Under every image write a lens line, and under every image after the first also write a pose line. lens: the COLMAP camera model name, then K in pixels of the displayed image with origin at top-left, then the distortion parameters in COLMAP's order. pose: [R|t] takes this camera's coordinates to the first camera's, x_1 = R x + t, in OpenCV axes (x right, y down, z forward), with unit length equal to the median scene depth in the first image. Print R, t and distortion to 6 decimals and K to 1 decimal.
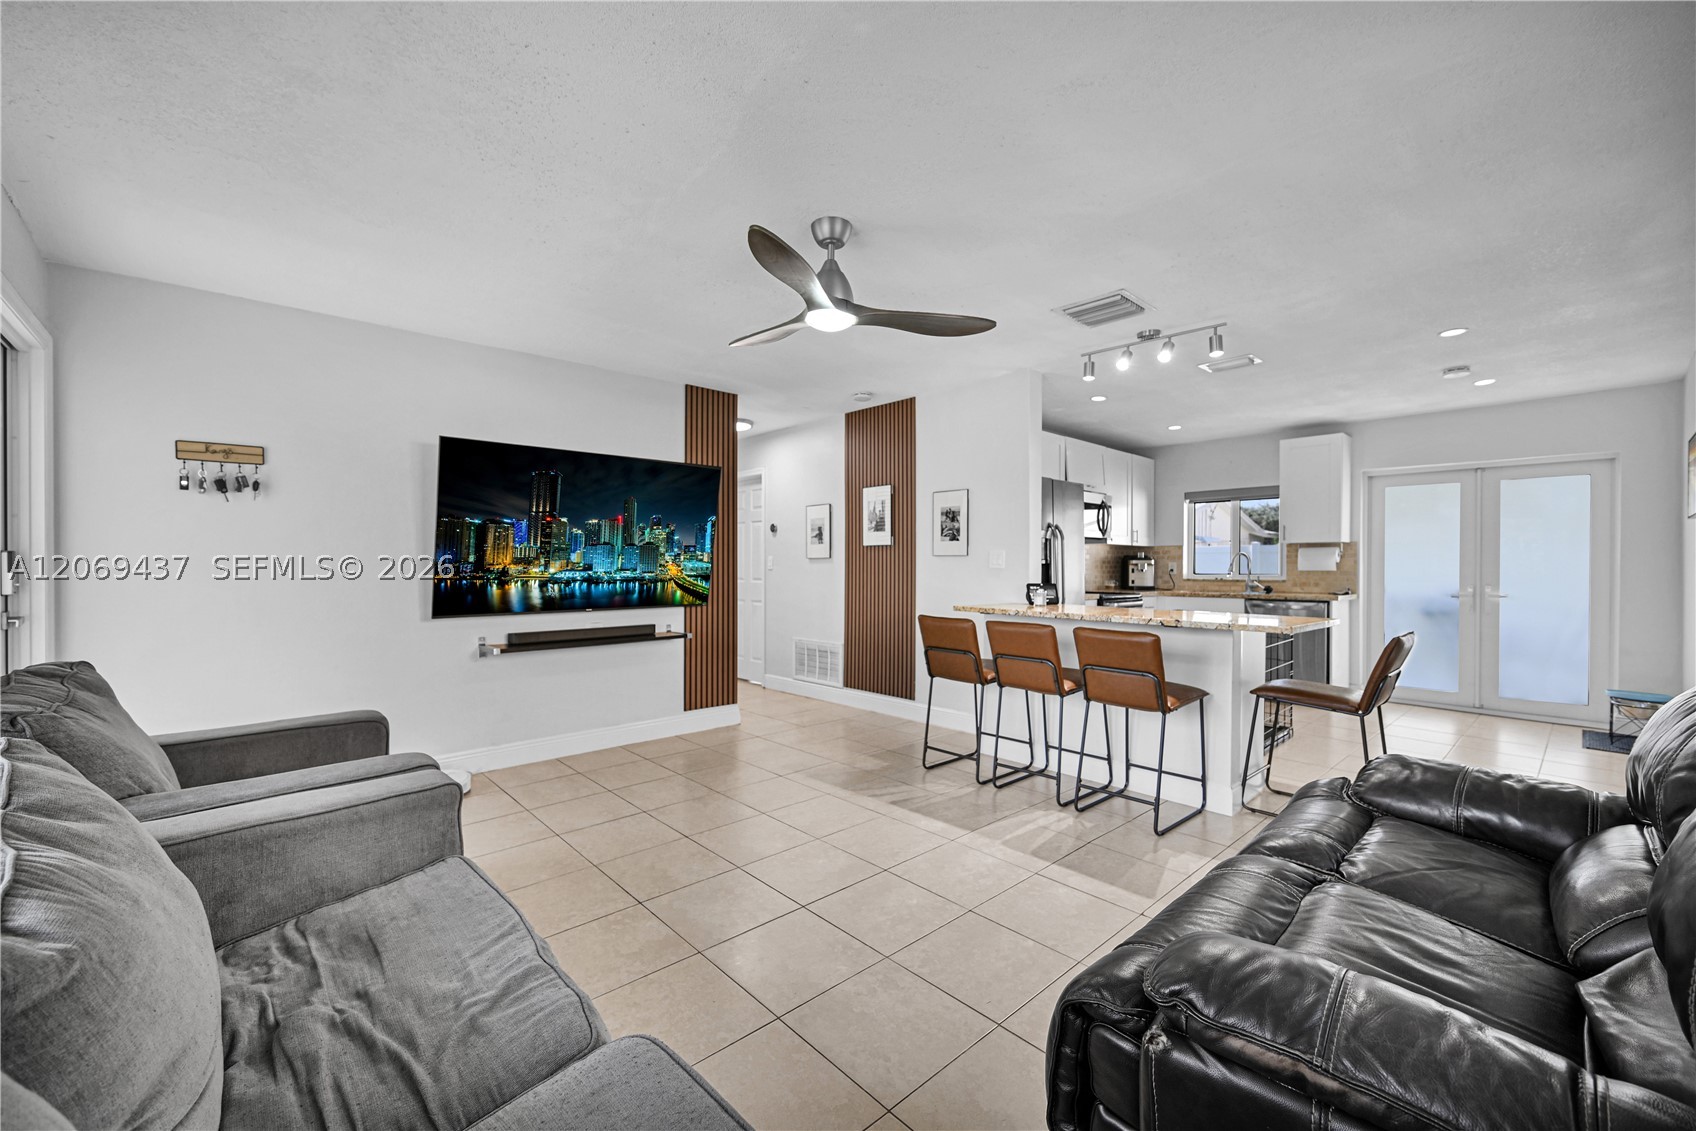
lens RADIAL K [[681.5, 0, 845.3], [0, 681.5, 568.9], [0, 0, 1]] dist [0.000179, 0.000110]
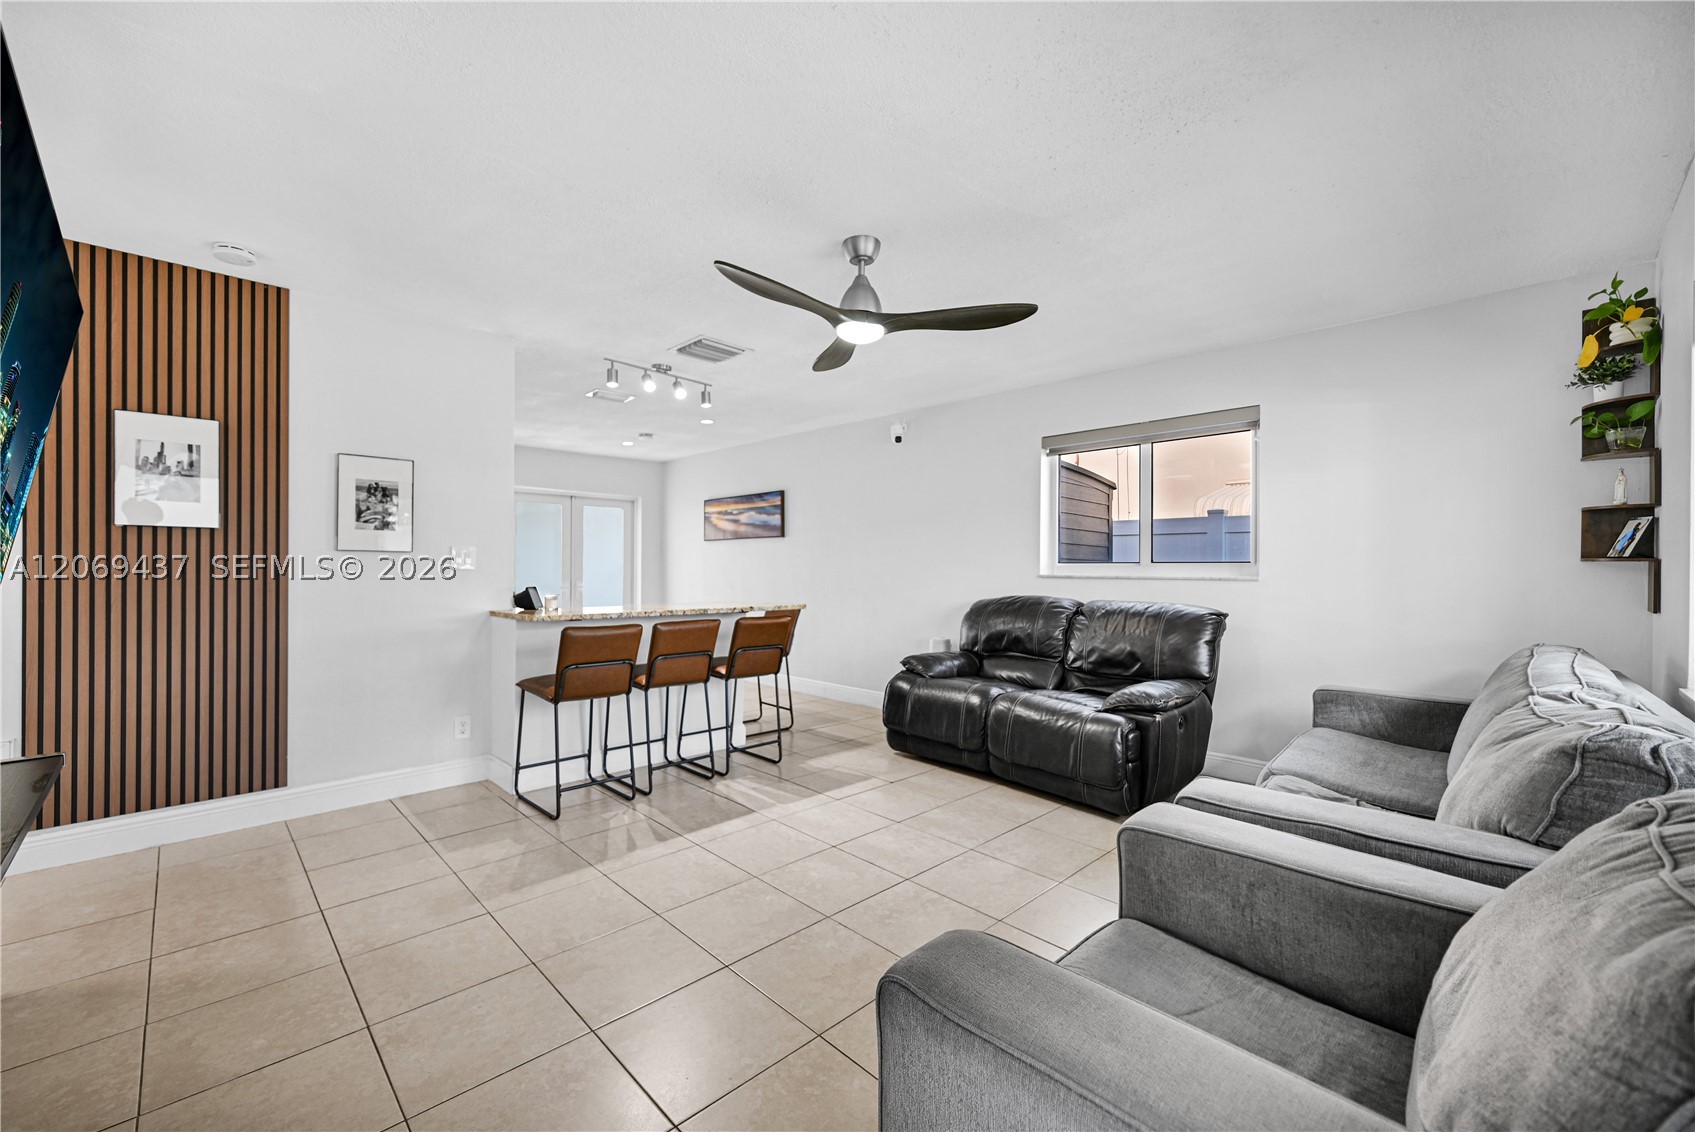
lens RADIAL K [[684.2, 0, 849.5], [0, 684.2, 568.4], [0, 0, 1]] dist [-0.000399, 0.000161]
pose [[-0.038068, -0.003123, 0.999270, -0.658331], [0.000486, 0.999995, 0.003144, -0.004124], [-0.999275, 0.000605, -0.038066, 0.646653]]
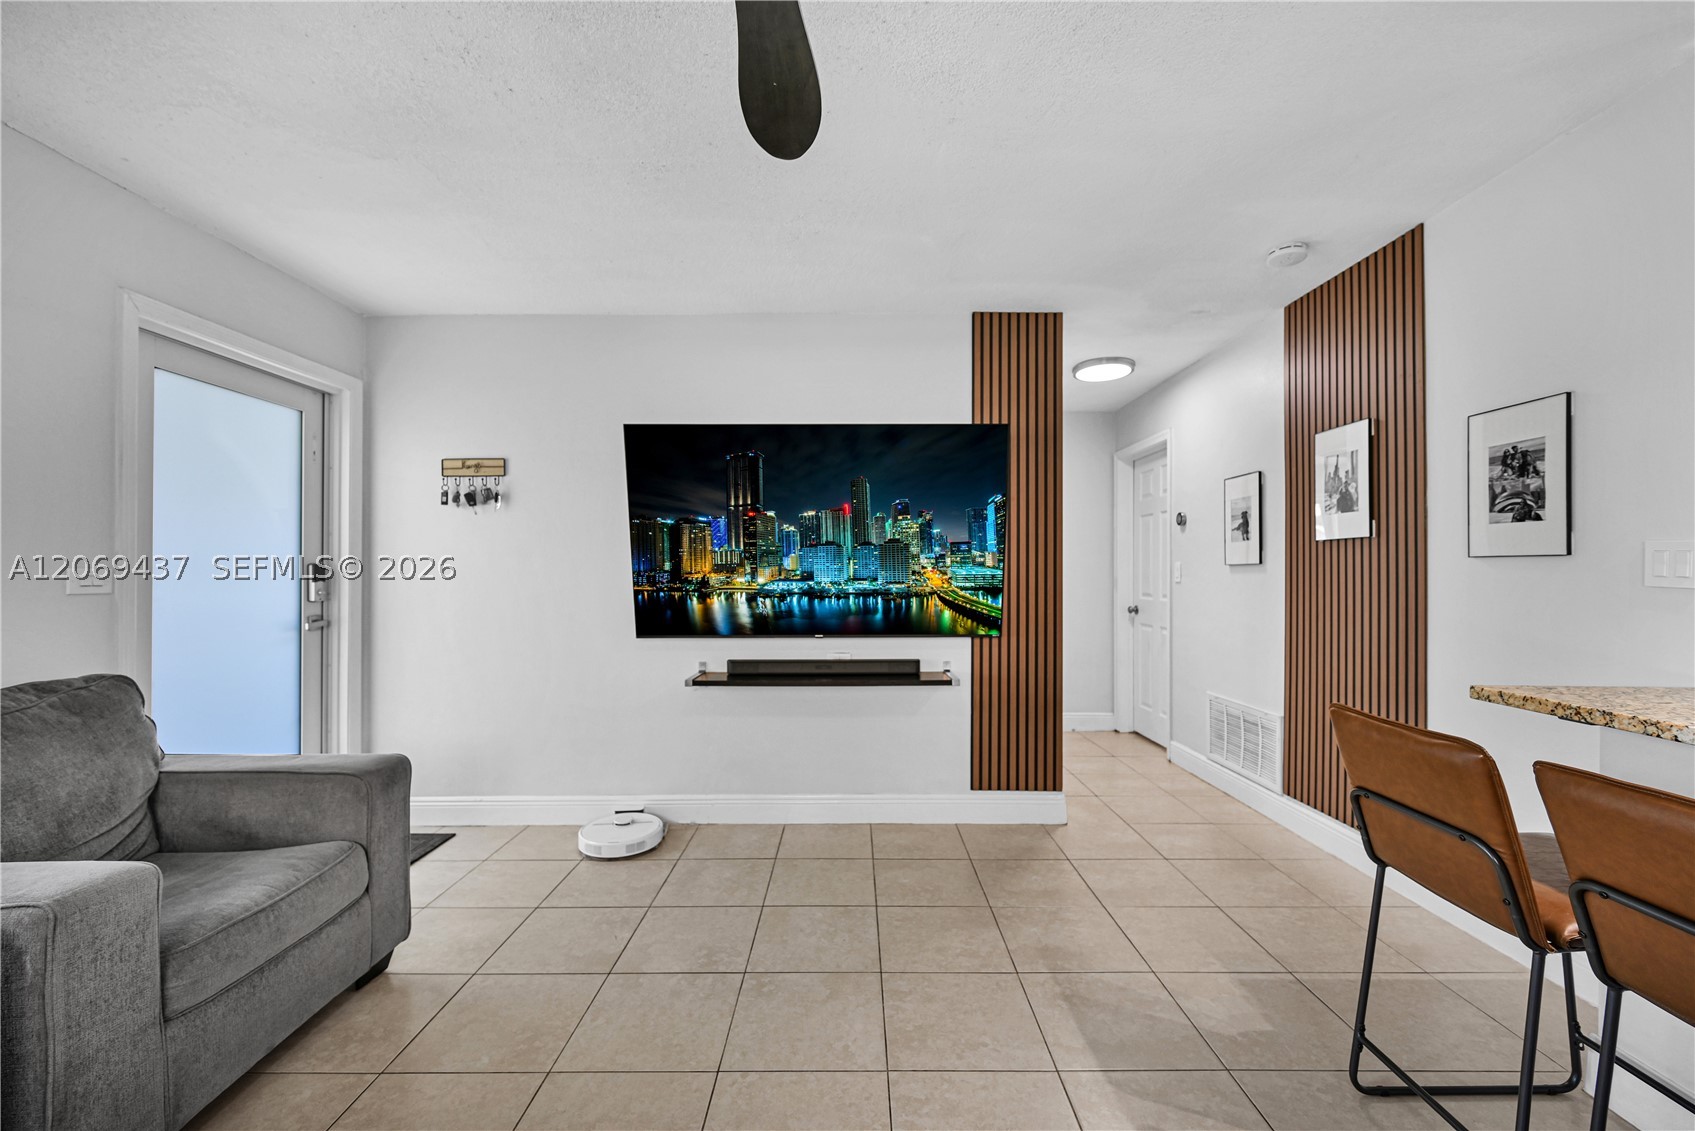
lens RADIAL K [[692.4, 0, 841.0], [0, 692.4, 559.5], [0, 0, 1]] dist [0.000794, 0.000418]
pose [[0.739517, -0.004183, -0.673125, 0.157616], [-0.002361, 0.999958, -0.008808, -0.014251], [0.673134, 0.008102, 0.739476, 0.461795]]
